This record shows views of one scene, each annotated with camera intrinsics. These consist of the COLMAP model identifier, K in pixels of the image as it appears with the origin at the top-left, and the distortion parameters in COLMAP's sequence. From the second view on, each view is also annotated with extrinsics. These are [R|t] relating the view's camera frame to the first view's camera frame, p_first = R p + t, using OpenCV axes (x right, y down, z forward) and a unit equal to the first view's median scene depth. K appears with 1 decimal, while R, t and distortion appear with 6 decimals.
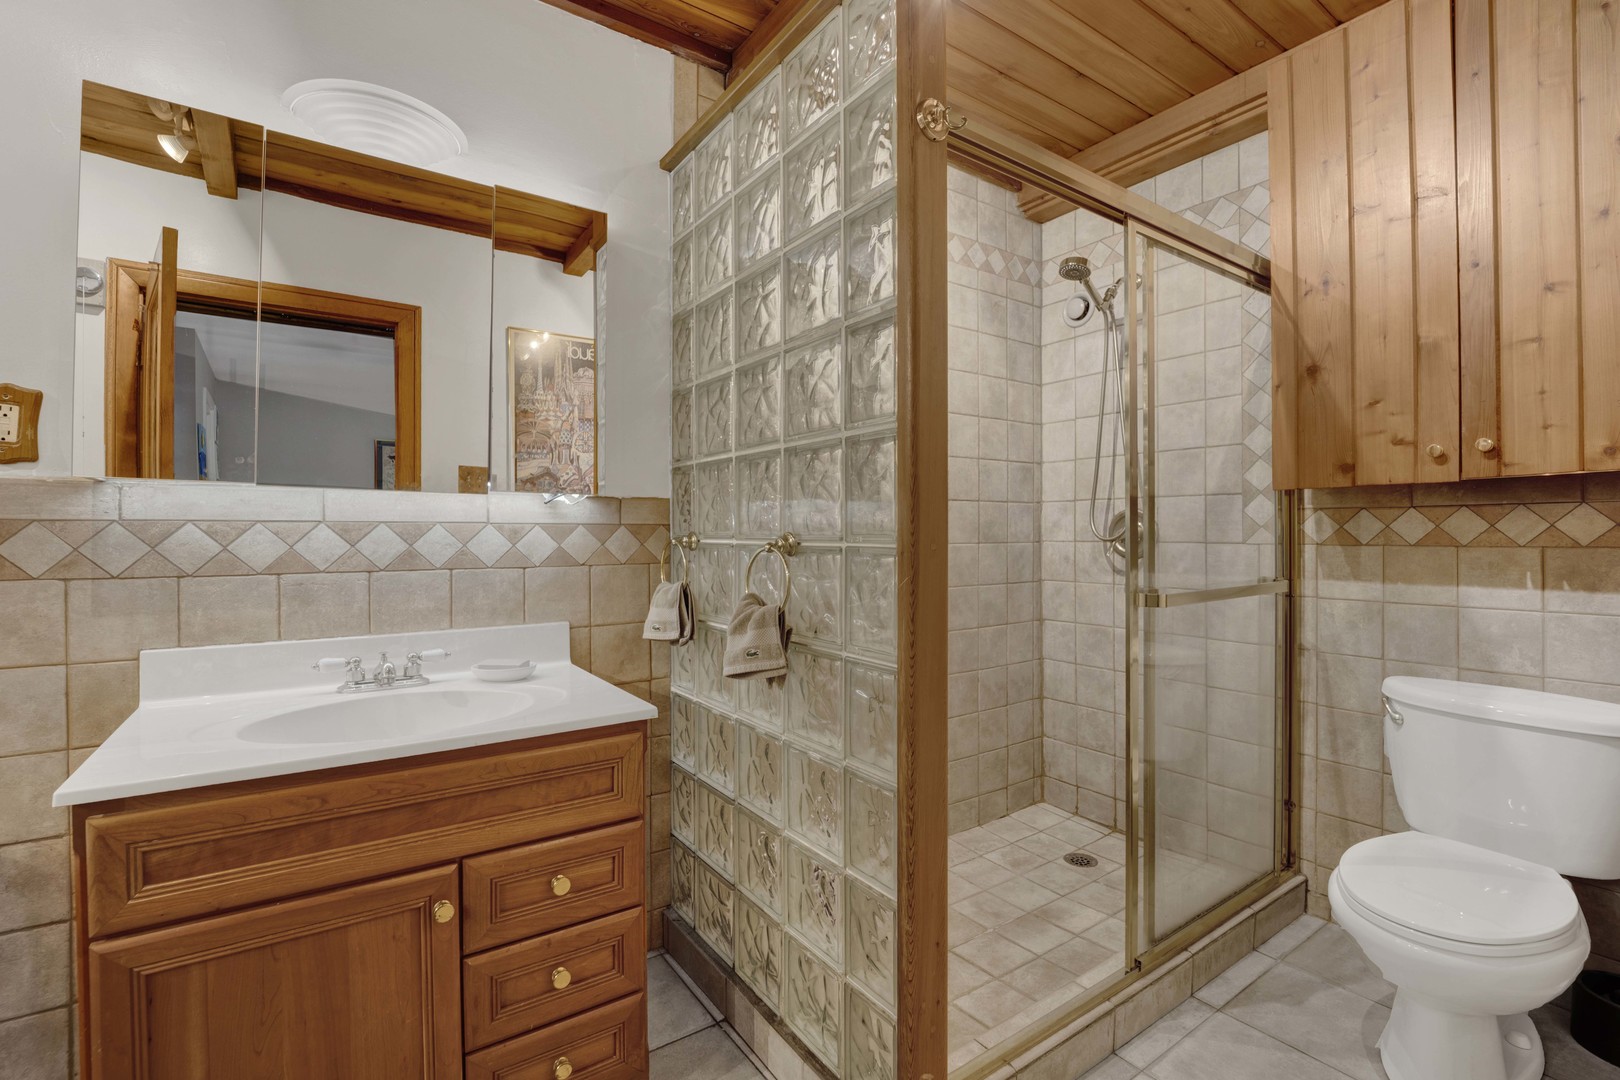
lens RADIAL K [[738.6, 0, 813.5], [0, 738.6, 534.2], [0, 0, 1]] dist [-0.020726, 0.000901]
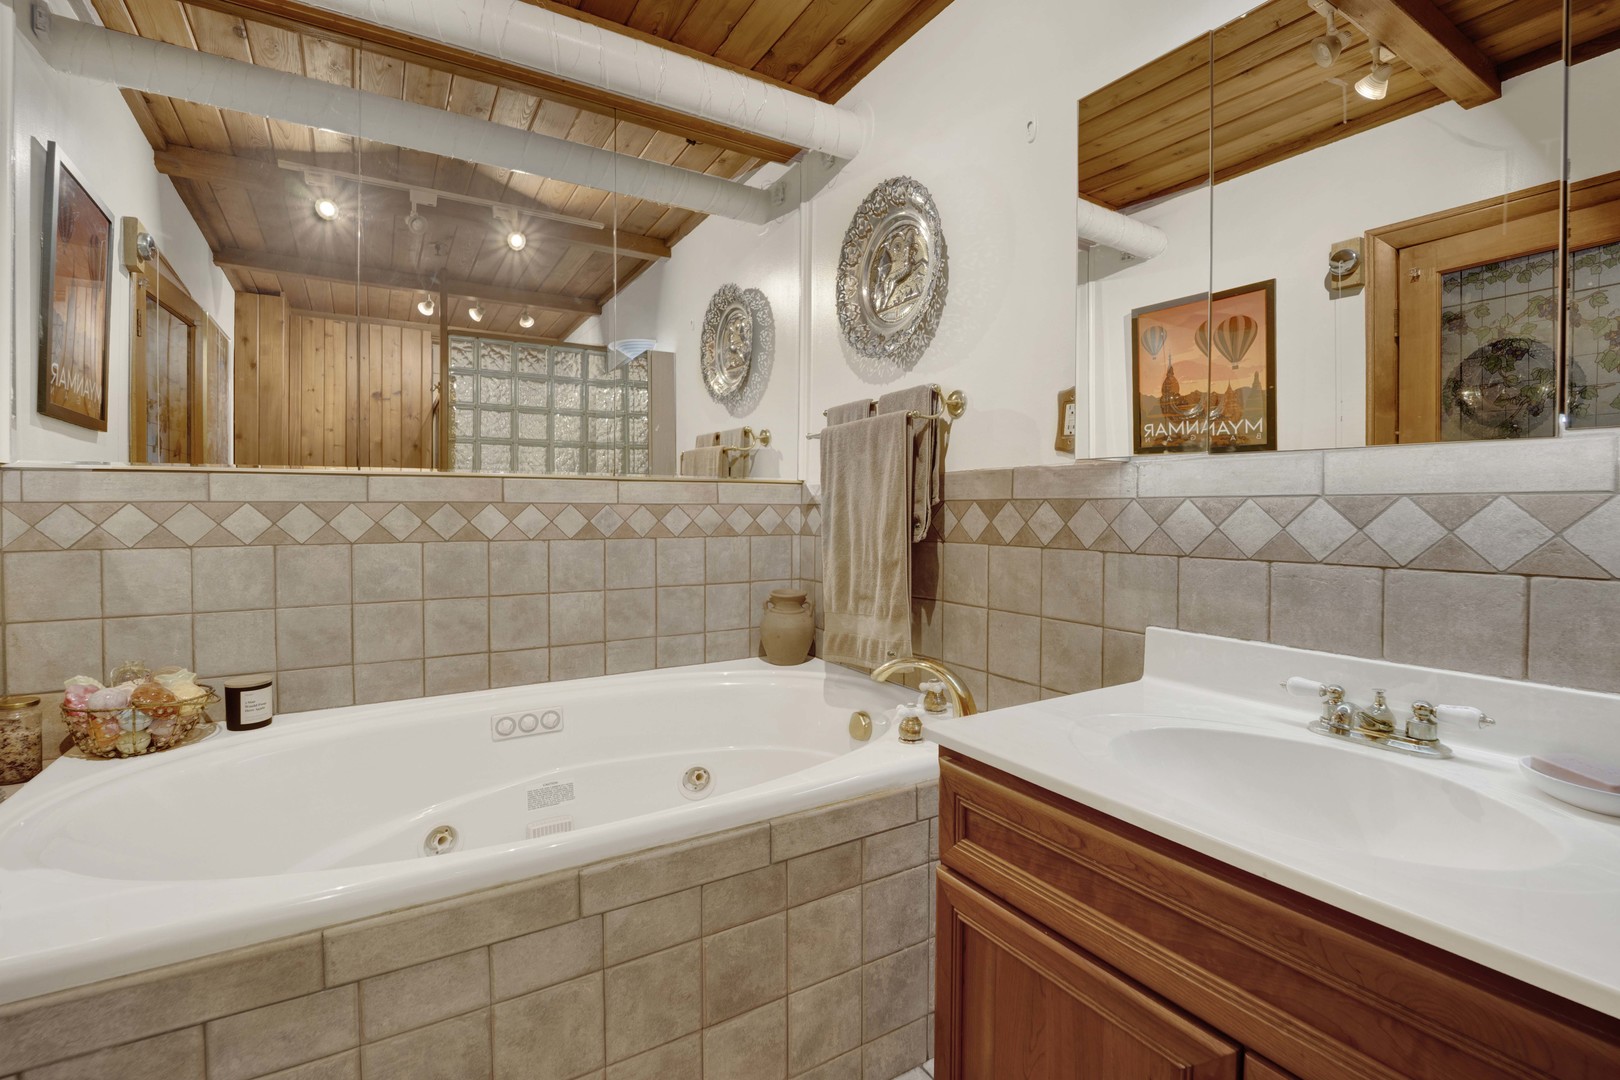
lens RADIAL K [[738.6, 0, 853.4], [0, 738.6, 517.3], [0, 0, 1]] dist [-0.020726, 0.000901]
pose [[-0.058585, 0.011508, -0.998216, 0.111439], [-0.003028, 0.999927, 0.011706, -0.002409], [0.998278, 0.003709, -0.058546, 0.587459]]
